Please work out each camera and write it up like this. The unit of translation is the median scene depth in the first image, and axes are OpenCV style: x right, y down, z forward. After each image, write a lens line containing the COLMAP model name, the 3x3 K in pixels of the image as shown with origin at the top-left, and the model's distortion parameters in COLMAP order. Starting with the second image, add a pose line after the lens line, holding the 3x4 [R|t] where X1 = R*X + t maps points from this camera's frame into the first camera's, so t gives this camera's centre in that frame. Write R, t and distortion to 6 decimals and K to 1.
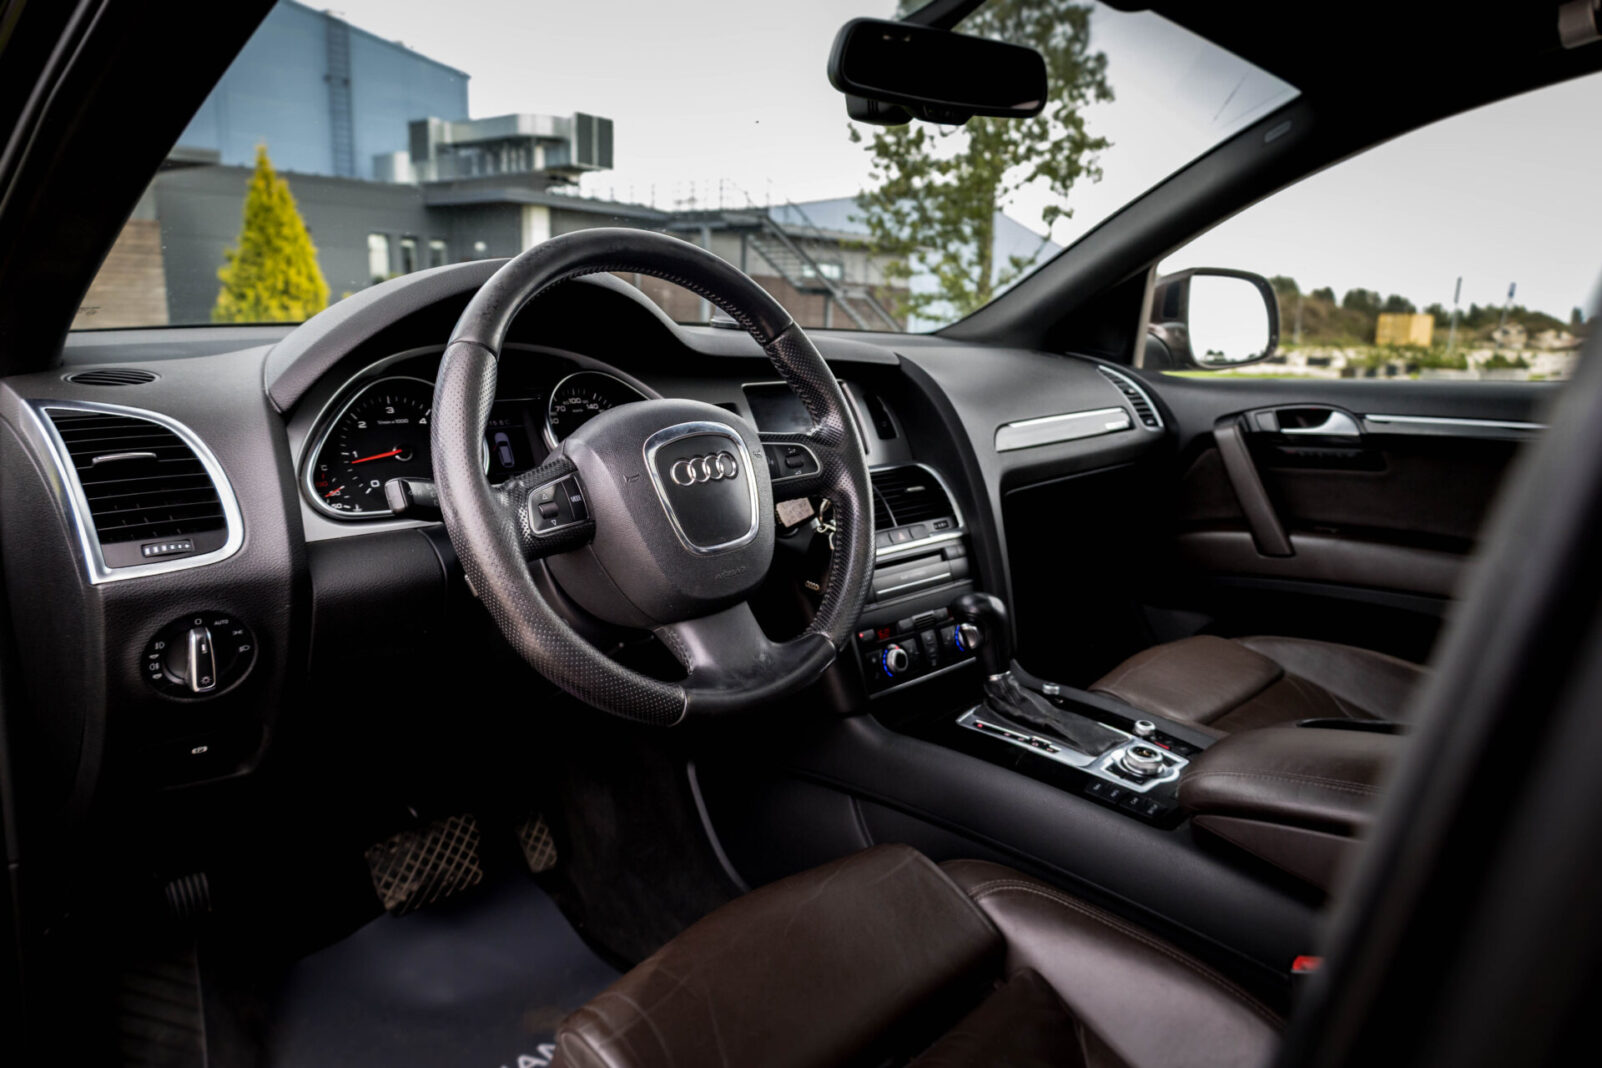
lens RADIAL K [[1045.2, 0, 800.5], [0, 1045.2, 568.7], [0, 0, 1]] dist [0.008788, 0.005935]
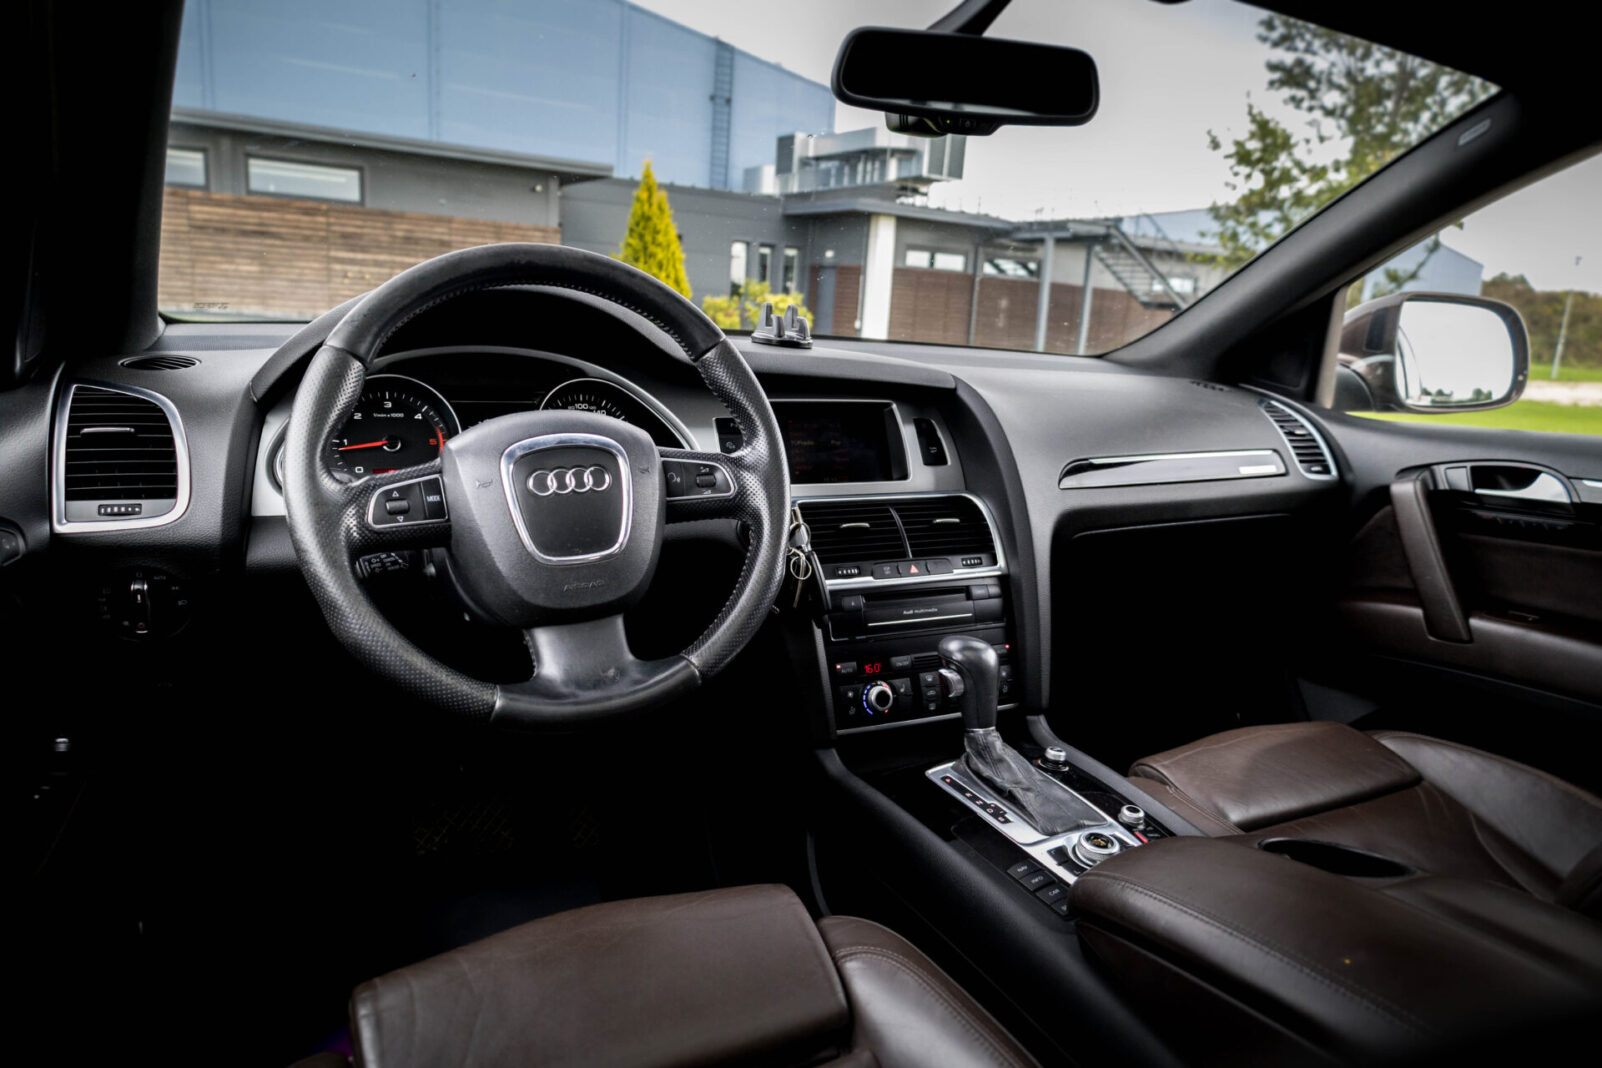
lens RADIAL K [[1045.2, 0, 800.5], [0, 1045.2, 568.7], [0, 0, 1]] dist [0.008788, 0.005935]
pose [[0.951048, 0.103536, -0.291183, 0.252979], [-0.106051, 0.994335, 0.007178, -0.024819], [0.290277, 0.024053, 0.956640, 0.061043]]
